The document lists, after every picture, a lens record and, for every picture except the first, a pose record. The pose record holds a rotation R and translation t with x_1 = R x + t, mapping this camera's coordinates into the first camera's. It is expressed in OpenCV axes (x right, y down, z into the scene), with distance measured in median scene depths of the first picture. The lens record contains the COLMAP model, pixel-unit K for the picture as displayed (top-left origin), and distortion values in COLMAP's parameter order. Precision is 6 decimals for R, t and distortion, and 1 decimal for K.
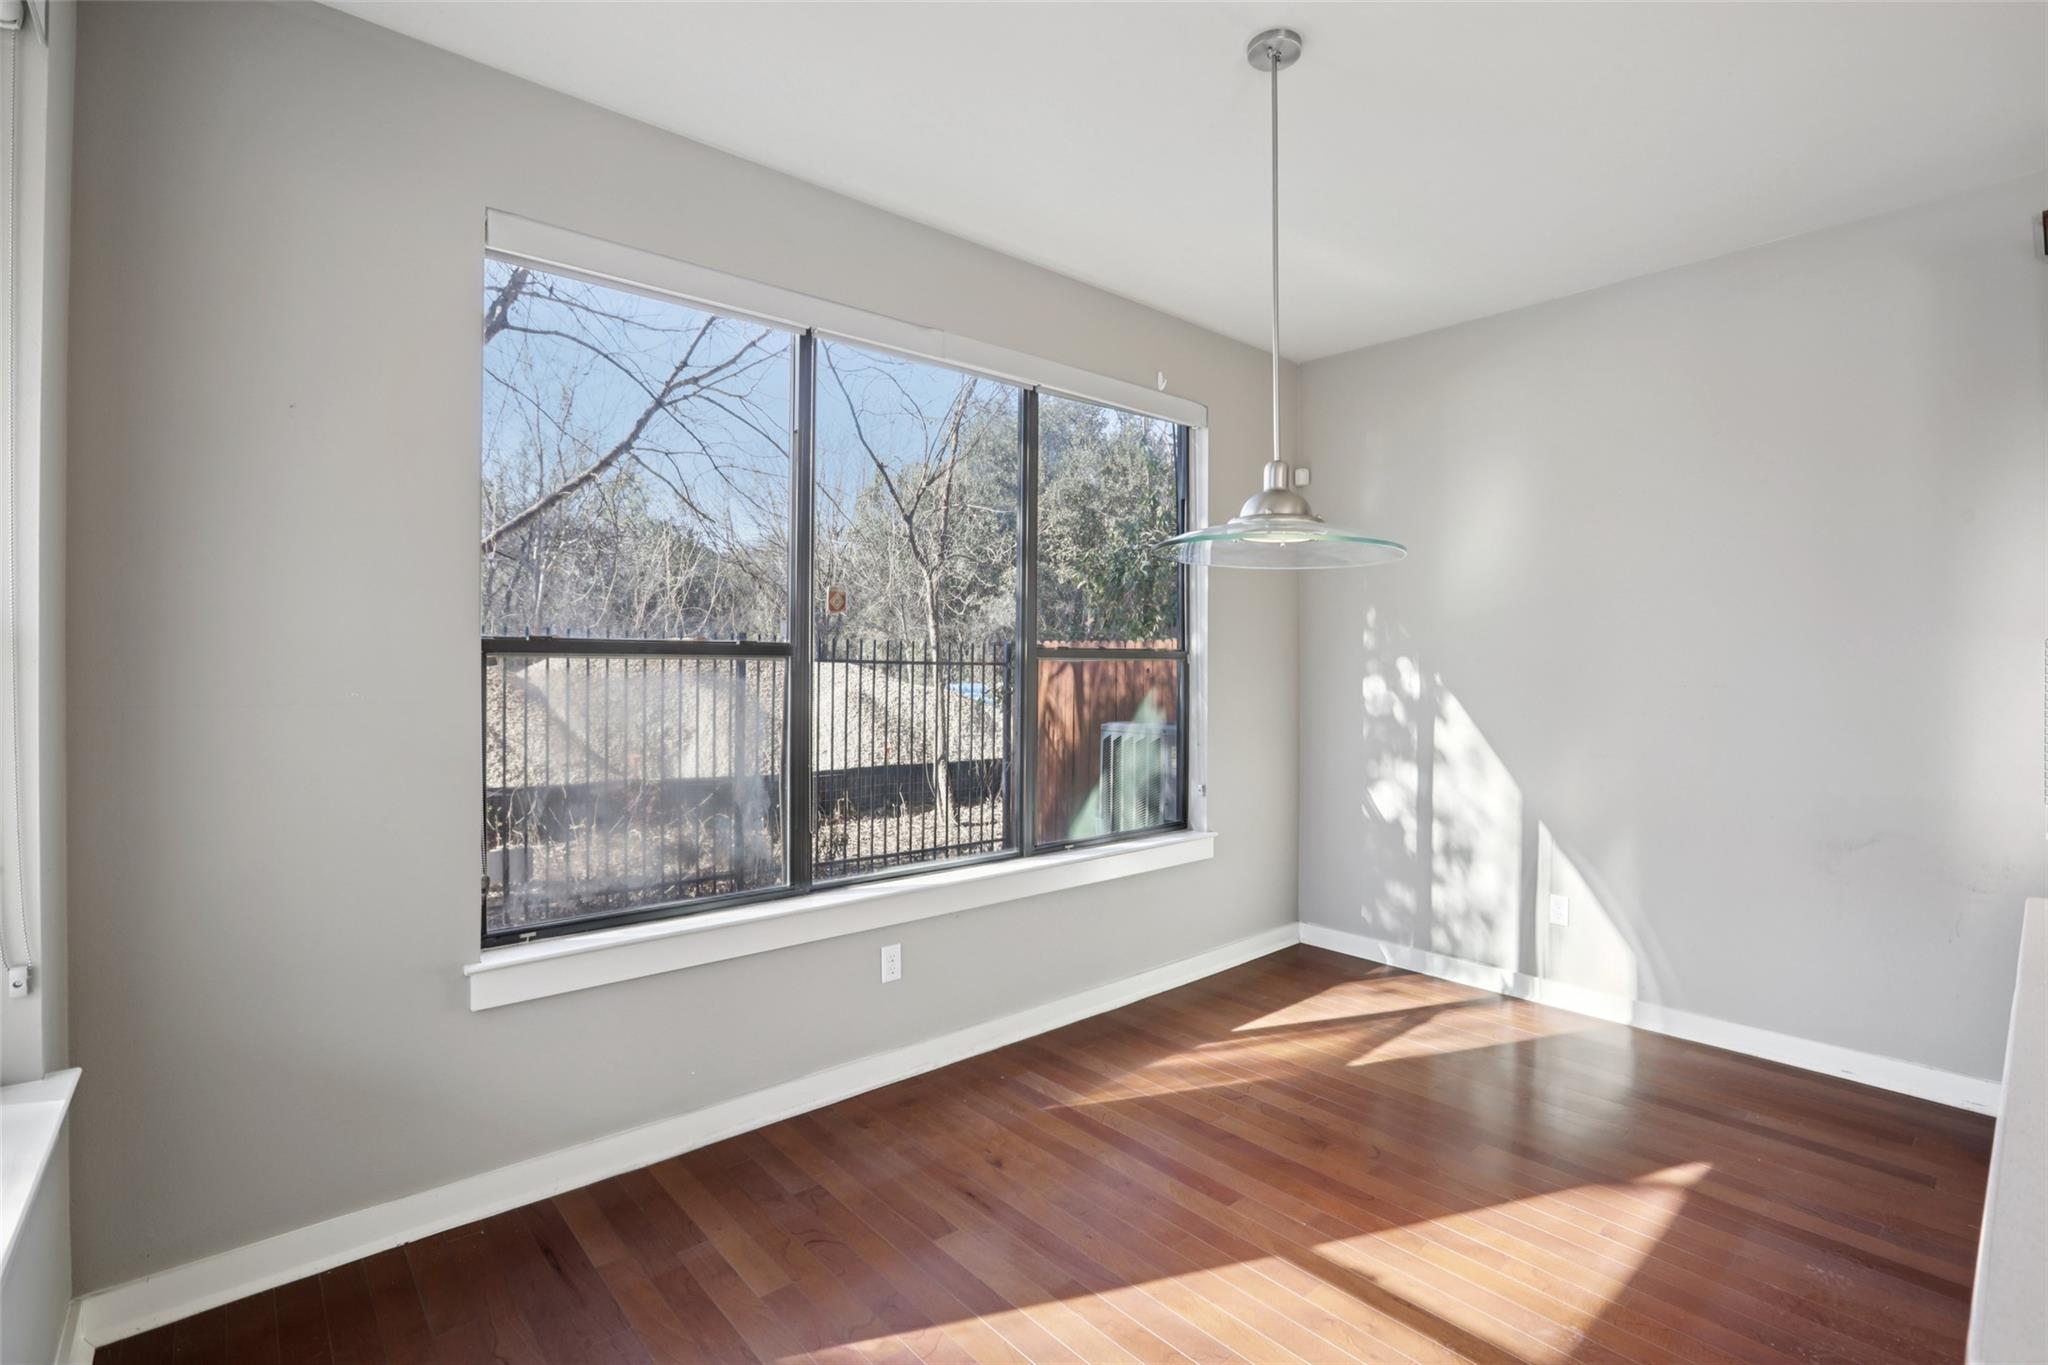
lens RADIAL K [[932.1, 0, 1028.7], [0, 932.1, 679.6], [0, 0, 1]] dist [-0.039623, 0.007880]
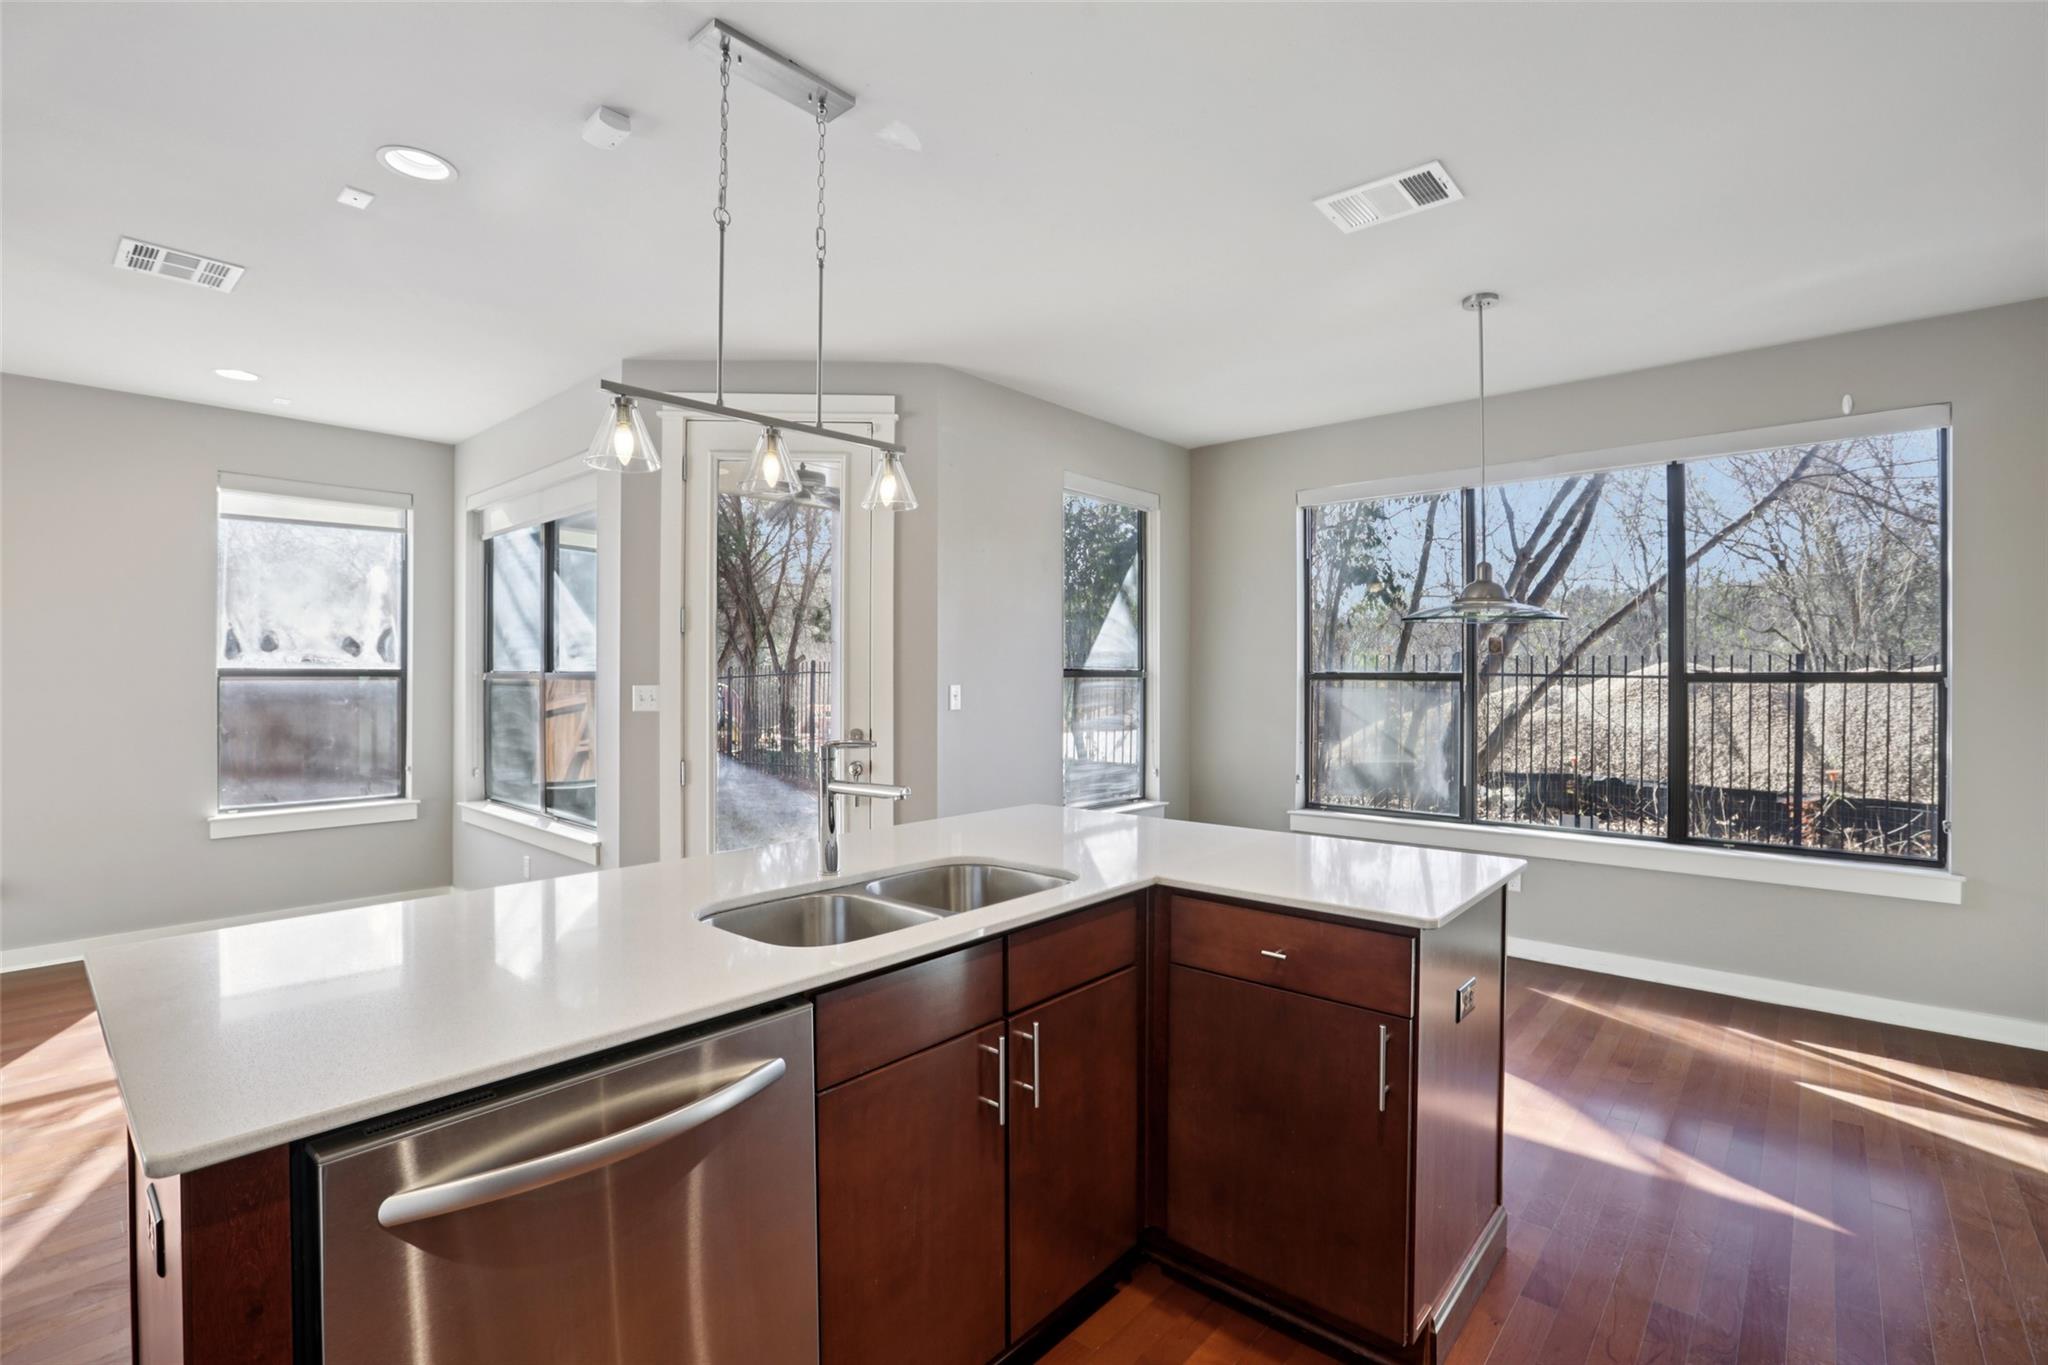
lens RADIAL K [[932.1, 0, 1036.6], [0, 932.1, 675.8], [0, 0, 1]] dist [-0.039623, 0.007880]
pose [[0.140415, -0.004371, -0.990083, 0.890675], [-0.014928, 0.999867, -0.006531, -0.008320], [0.989980, 0.015697, 0.140331, 0.003449]]
